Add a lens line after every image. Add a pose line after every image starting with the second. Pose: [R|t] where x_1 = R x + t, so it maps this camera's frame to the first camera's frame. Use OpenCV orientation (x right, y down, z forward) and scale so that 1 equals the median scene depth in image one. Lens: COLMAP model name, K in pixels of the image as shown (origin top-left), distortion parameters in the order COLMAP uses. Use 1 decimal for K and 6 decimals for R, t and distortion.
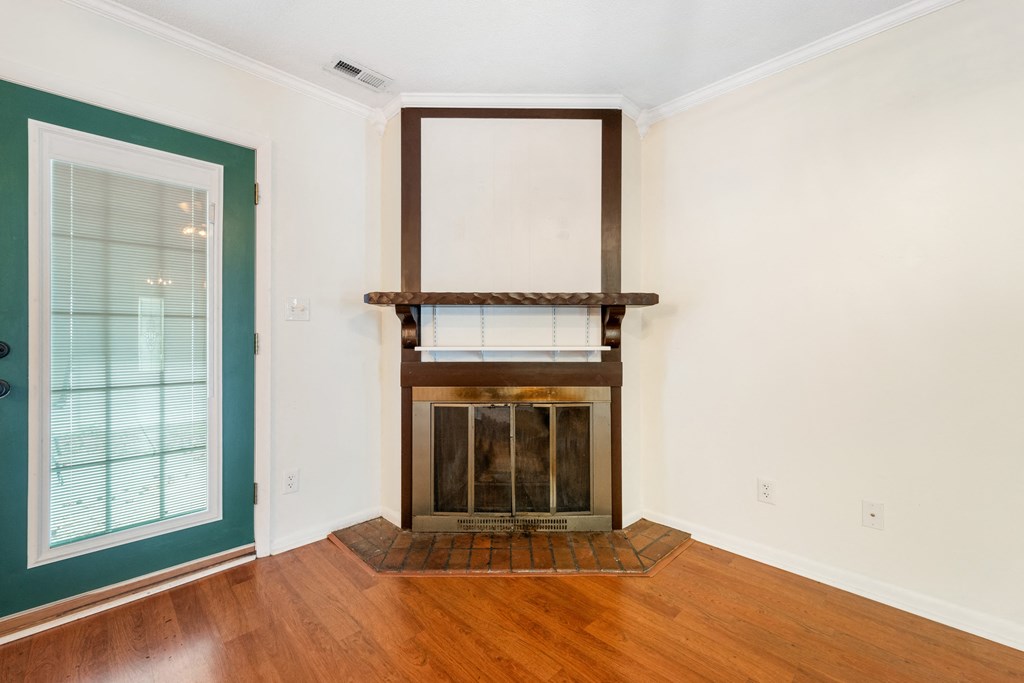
lens RADIAL K [[415.2, 0, 510.0], [0, 415.2, 339.3], [0, 0, 1]] dist [0.000826, -0.000187]
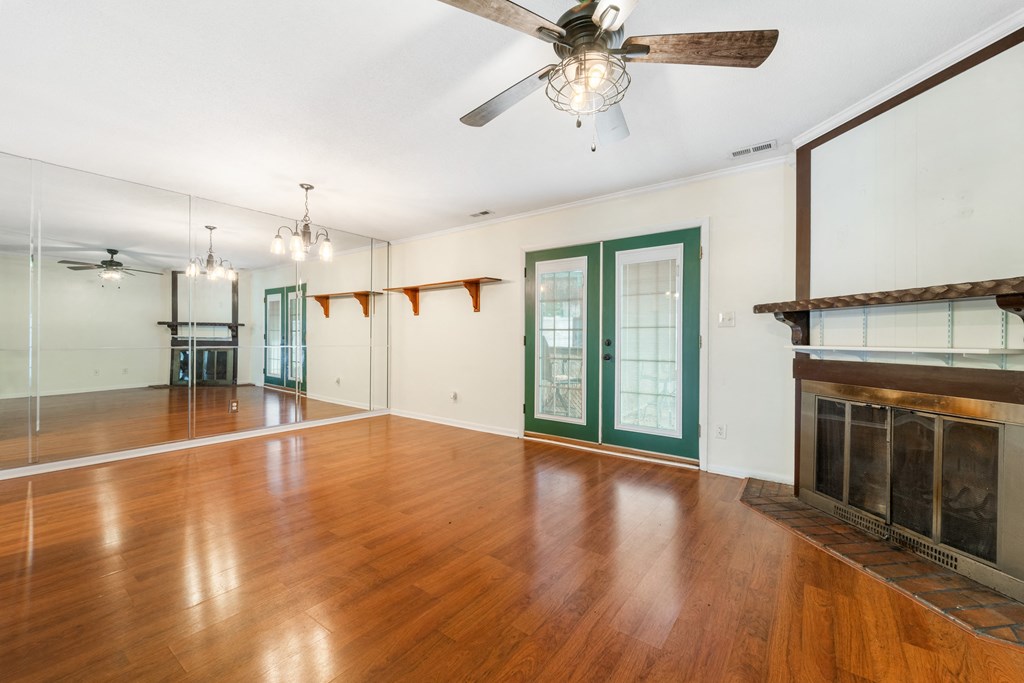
lens RADIAL K [[408.5, 0, 511.7], [0, 408.5, 338.3], [0, 0, 1]] dist [-0.000919, -0.000251]
pose [[0.150260, -0.000501, -0.988646, 0.805894], [-0.006958, 0.999975, -0.001565, 0.004140], [0.988622, 0.007115, 0.150253, -0.001298]]
